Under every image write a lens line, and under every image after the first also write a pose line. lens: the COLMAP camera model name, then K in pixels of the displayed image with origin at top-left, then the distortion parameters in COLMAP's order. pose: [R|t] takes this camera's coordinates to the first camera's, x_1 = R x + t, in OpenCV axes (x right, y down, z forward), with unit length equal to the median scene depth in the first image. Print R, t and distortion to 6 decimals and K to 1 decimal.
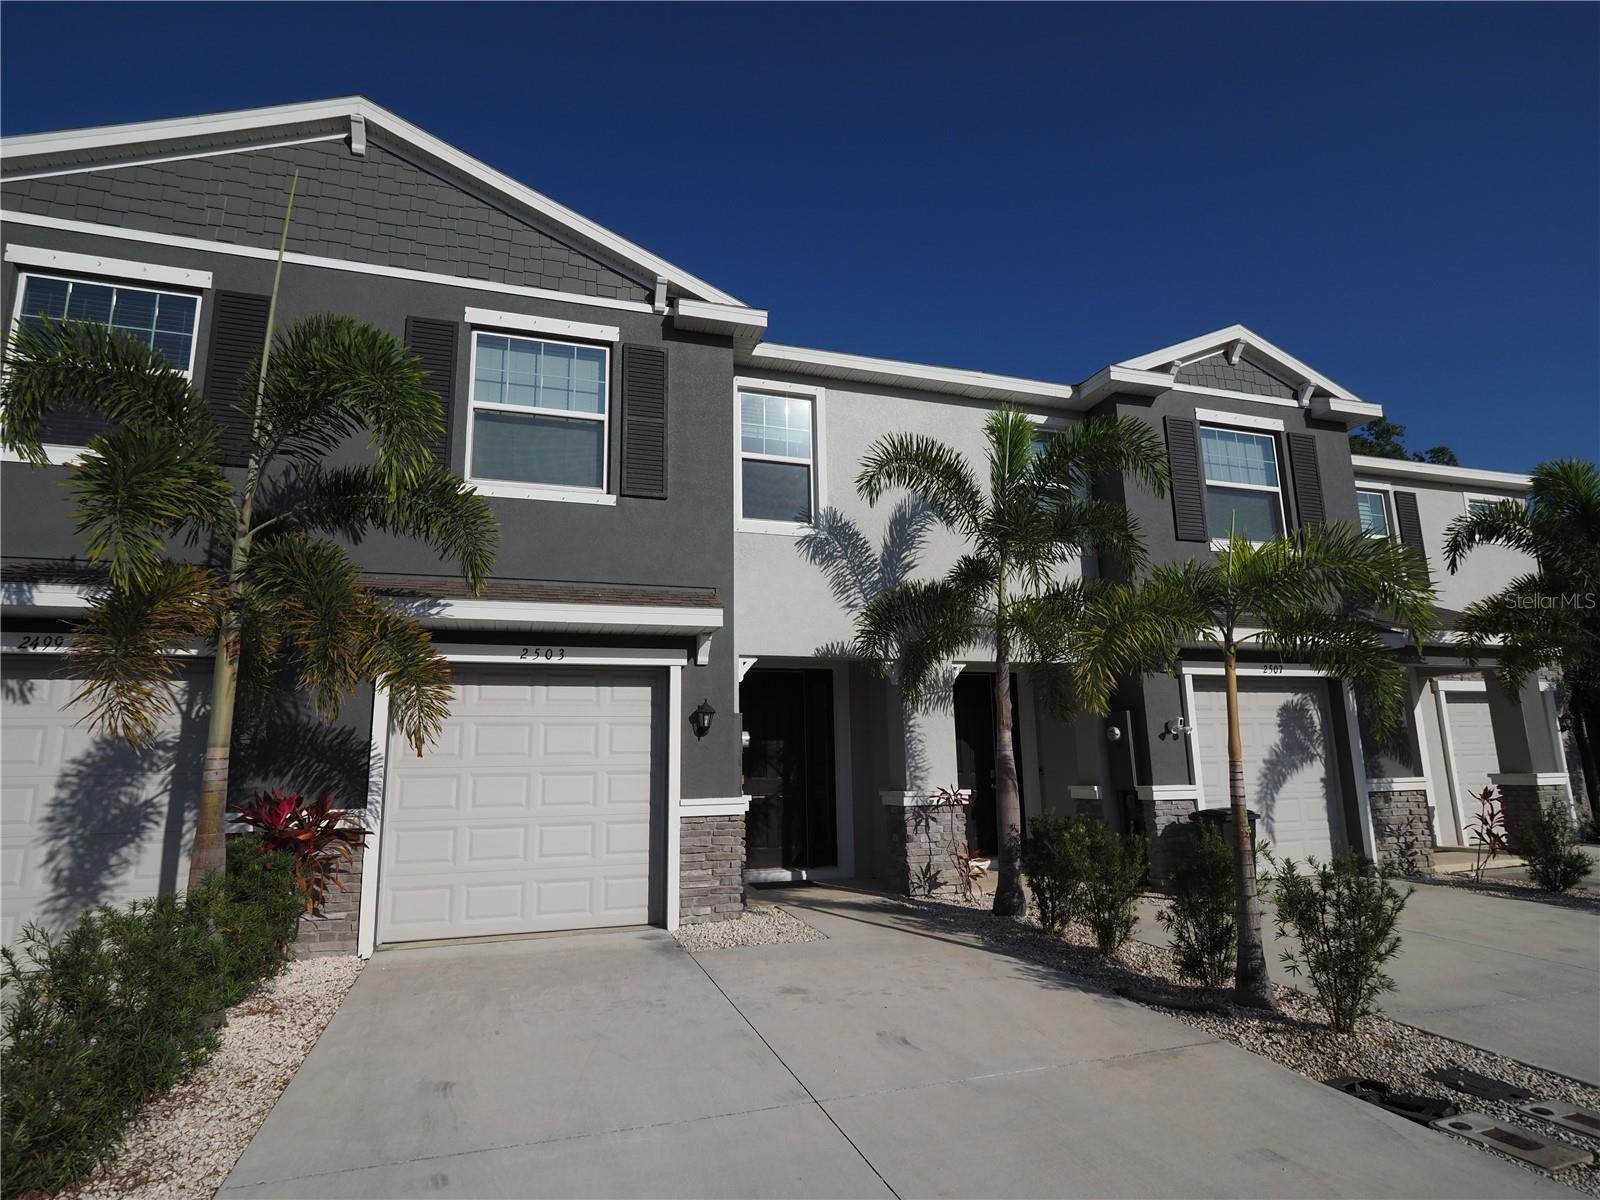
lens RADIAL K [[830.1, 0, 800.0], [0, 830.1, 600.0], [0, 0, 1]] dist [-0.000025, -0.000086]
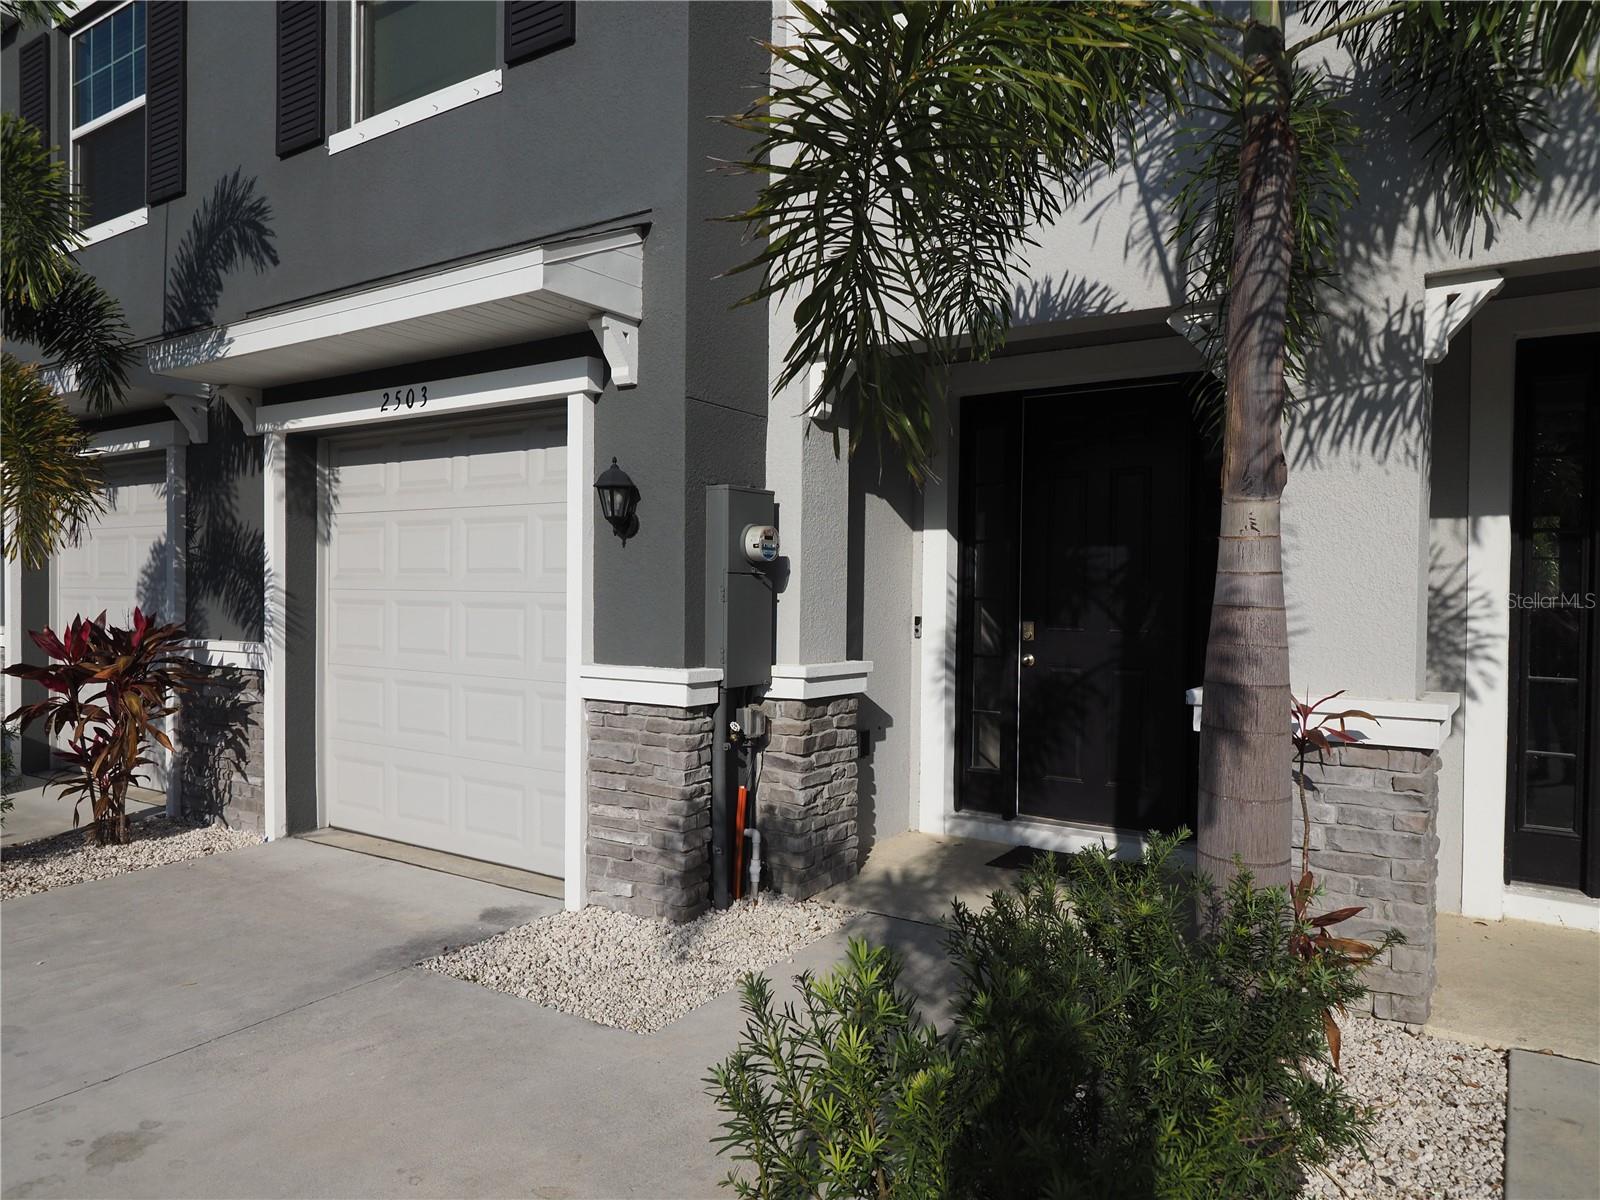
lens RADIAL K [[1064.3, 0, 800.0], [0, 1064.3, 600.0], [0, 0, 1]] dist [0.000537, -0.000246]
pose [[0.619450, 0.029711, -0.784474, 0.423741], [0.132711, 0.980938, 0.141944, 0.127576], [0.773738, -0.192035, 0.603699, 0.711370]]
